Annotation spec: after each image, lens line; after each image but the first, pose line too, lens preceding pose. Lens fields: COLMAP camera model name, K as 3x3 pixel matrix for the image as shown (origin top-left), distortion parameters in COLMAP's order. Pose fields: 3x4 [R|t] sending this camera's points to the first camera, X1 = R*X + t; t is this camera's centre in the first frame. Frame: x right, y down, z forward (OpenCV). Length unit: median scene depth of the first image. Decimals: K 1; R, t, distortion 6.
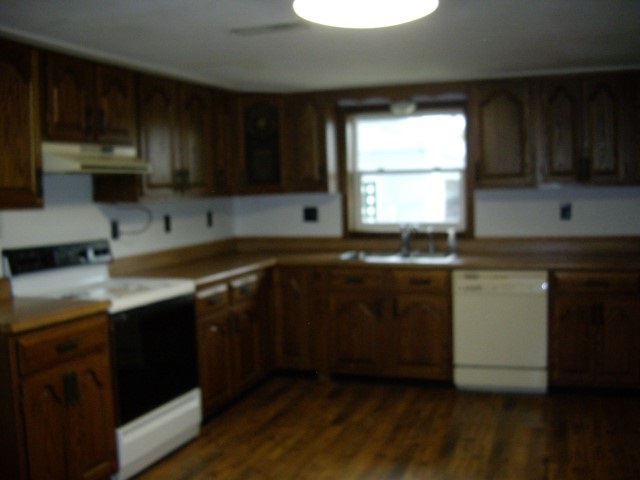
lens RADIAL K [[748.2, 0, 320.0], [0, 748.2, 240.0], [0, 0, 1]] dist [-0.170851, 0.006728]
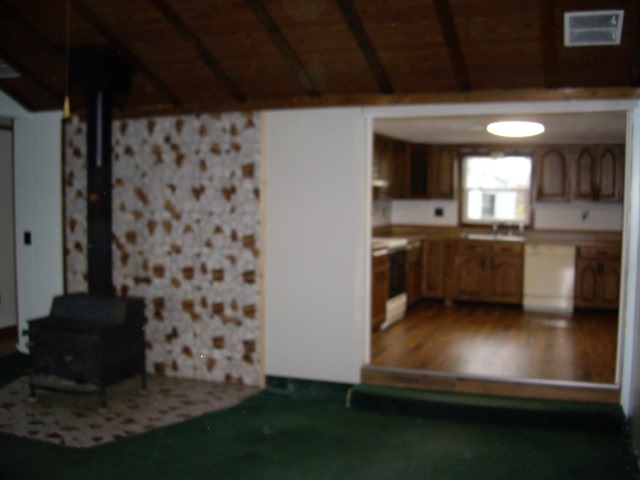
lens RADIAL K [[714.9, 0, 320.0], [0, 714.9, 240.0], [0, 0, 1]] dist [-0.128506, -0.006594]
pose [[0.997826, 0.035527, -0.055506, -0.231927], [-0.035147, 0.999352, 0.007816, 0.032265], [0.055748, -0.005848, 0.998428, -0.793963]]
